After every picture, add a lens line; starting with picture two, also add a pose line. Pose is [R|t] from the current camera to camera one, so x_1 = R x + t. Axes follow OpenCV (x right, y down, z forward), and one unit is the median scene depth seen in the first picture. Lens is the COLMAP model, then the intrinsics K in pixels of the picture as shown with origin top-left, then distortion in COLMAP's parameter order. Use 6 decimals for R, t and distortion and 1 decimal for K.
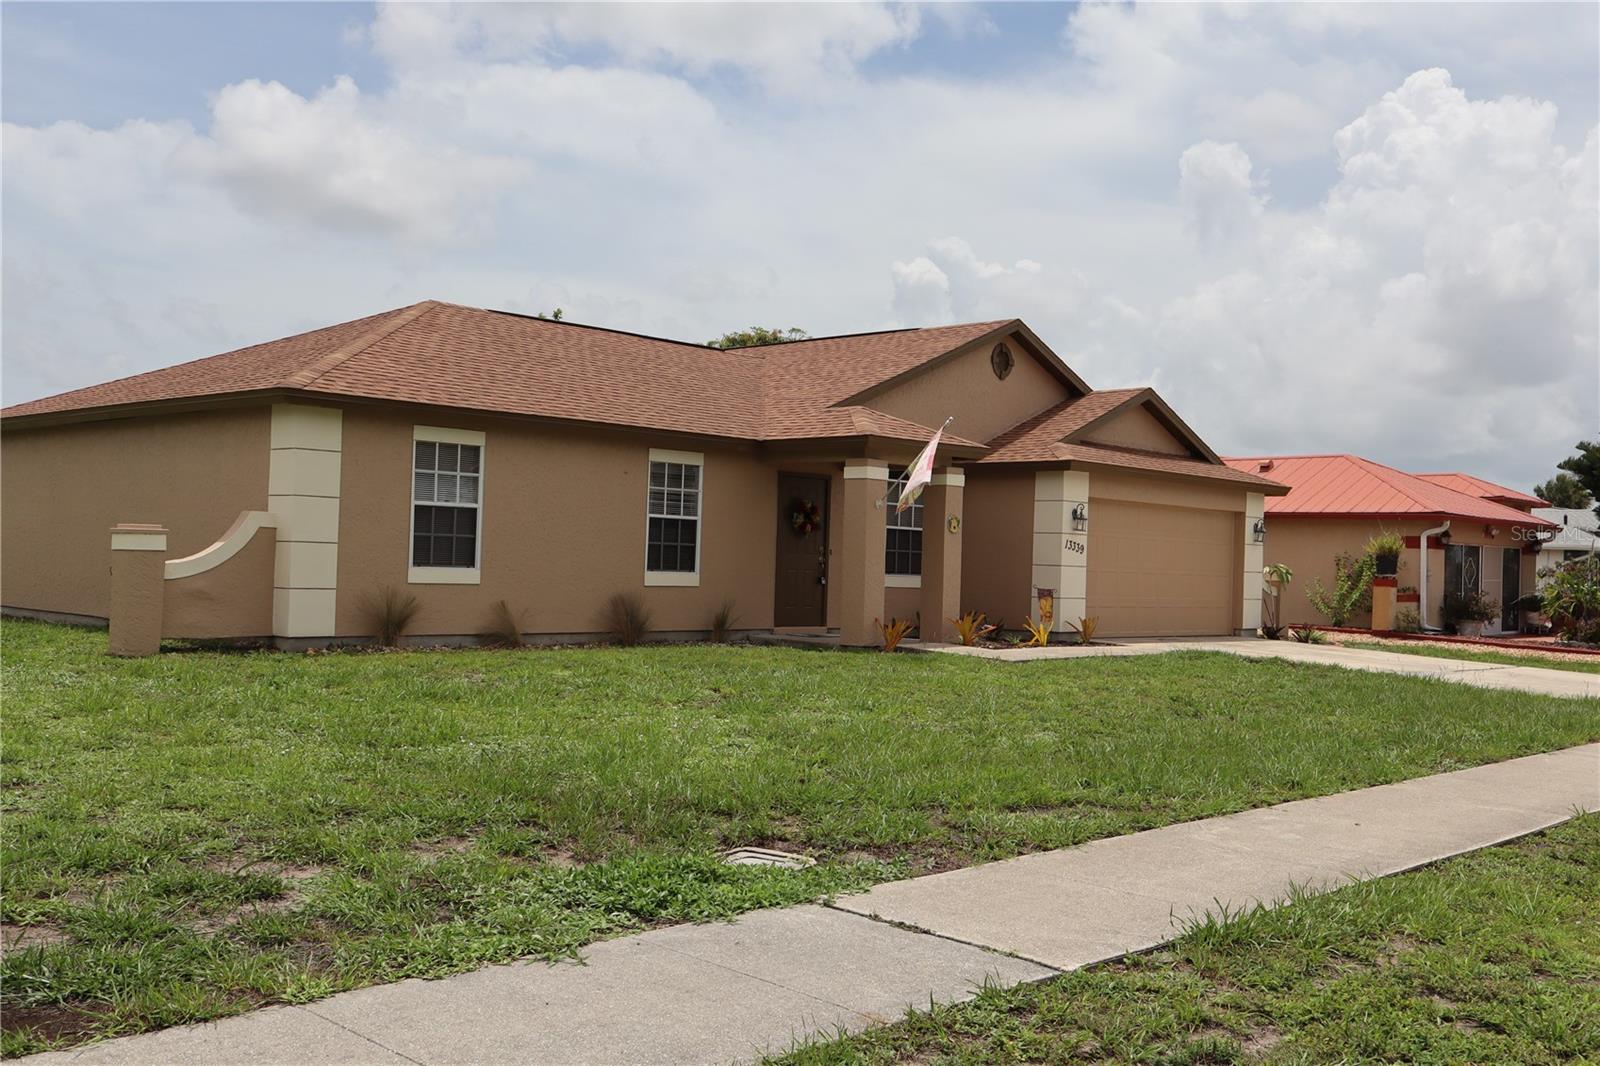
lens RADIAL K [[1521.6, 0, 800.0], [0, 1521.6, 533.0], [0, 0, 1]] dist [0.009485, -0.016528]
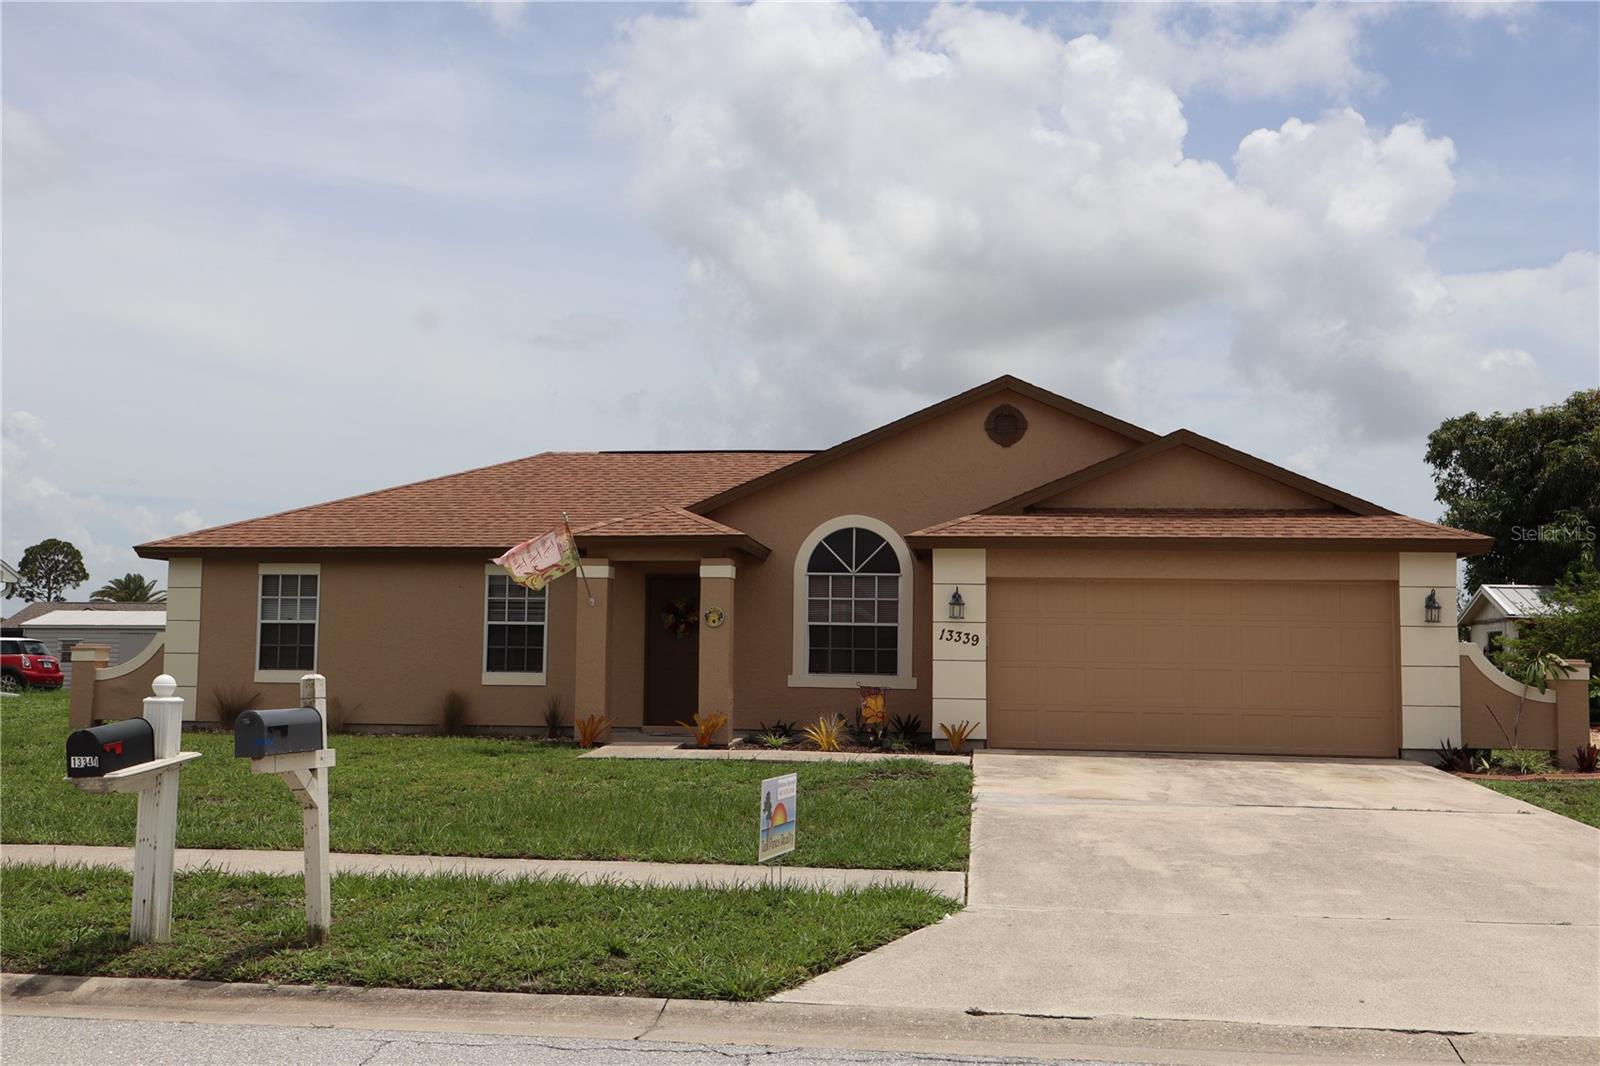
lens RADIAL K [[1587.1, 0, 800.0], [0, 1587.1, 533.0], [0, 0, 1]] dist [0.082266, -0.008054]
pose [[0.589735, -0.089103, -0.802666, 1.141901], [0.020523, 0.995227, -0.095400, 0.045766], [0.807336, 0.039787, 0.588749, 0.545460]]
